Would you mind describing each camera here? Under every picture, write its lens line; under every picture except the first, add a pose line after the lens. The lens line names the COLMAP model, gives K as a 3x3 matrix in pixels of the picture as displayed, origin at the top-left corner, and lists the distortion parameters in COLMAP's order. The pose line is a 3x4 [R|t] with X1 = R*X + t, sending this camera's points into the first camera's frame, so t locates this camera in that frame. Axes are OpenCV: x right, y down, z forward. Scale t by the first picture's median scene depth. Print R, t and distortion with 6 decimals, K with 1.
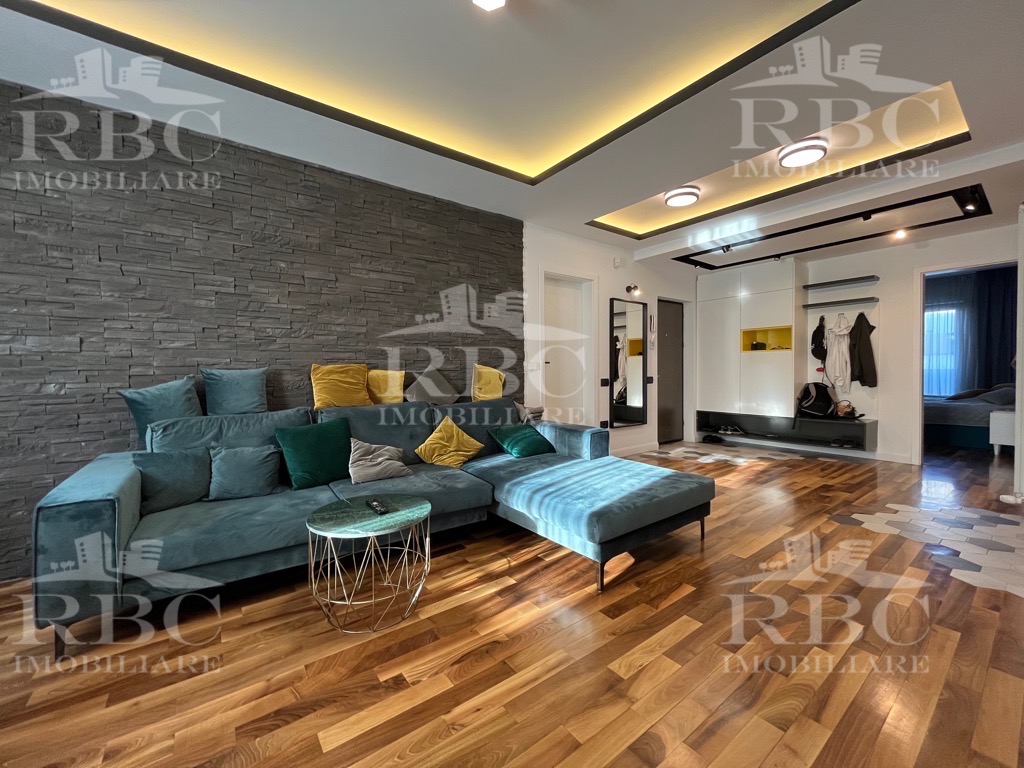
lens RADIAL K [[411.4, 0, 512.0], [0, 411.4, 382.0], [0, 0, 1]] dist [-0.005885, 0.000379]
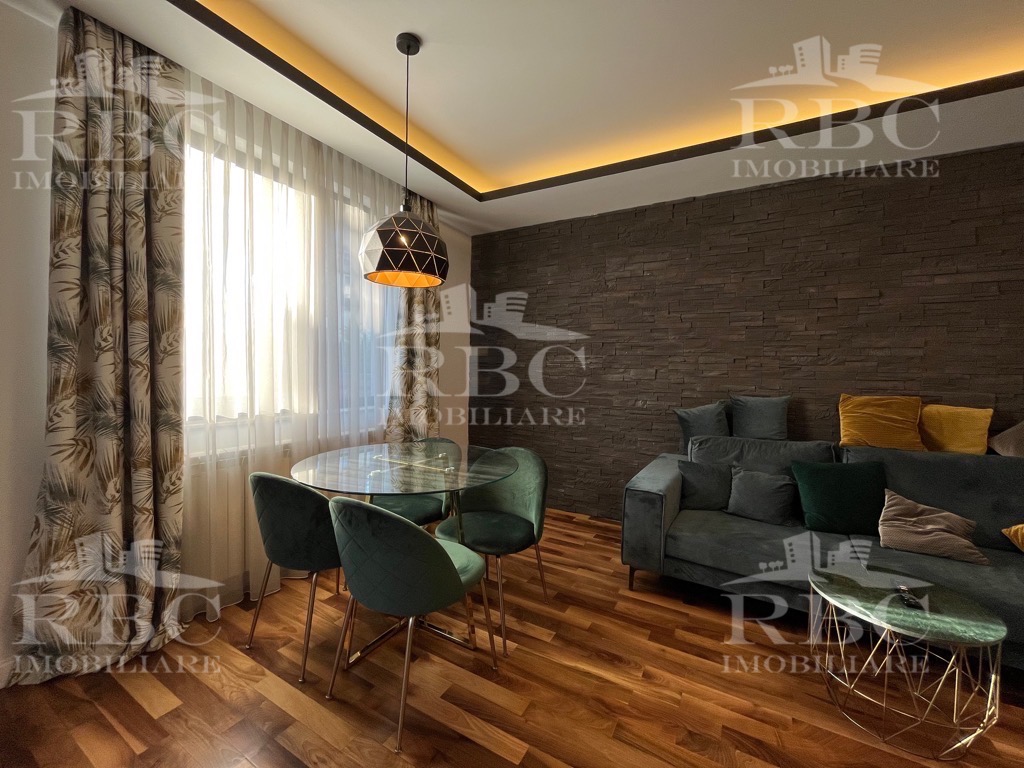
lens RADIAL K [[411.4, 0, 515.7], [0, 411.4, 381.8], [0, 0, 1]] dist [-0.005885, 0.000379]
pose [[0.397821, 0.041447, -0.916526, 0.067285], [-0.041578, 0.998767, 0.027119, -0.080210], [0.916521, 0.027318, 0.399054, -0.022635]]
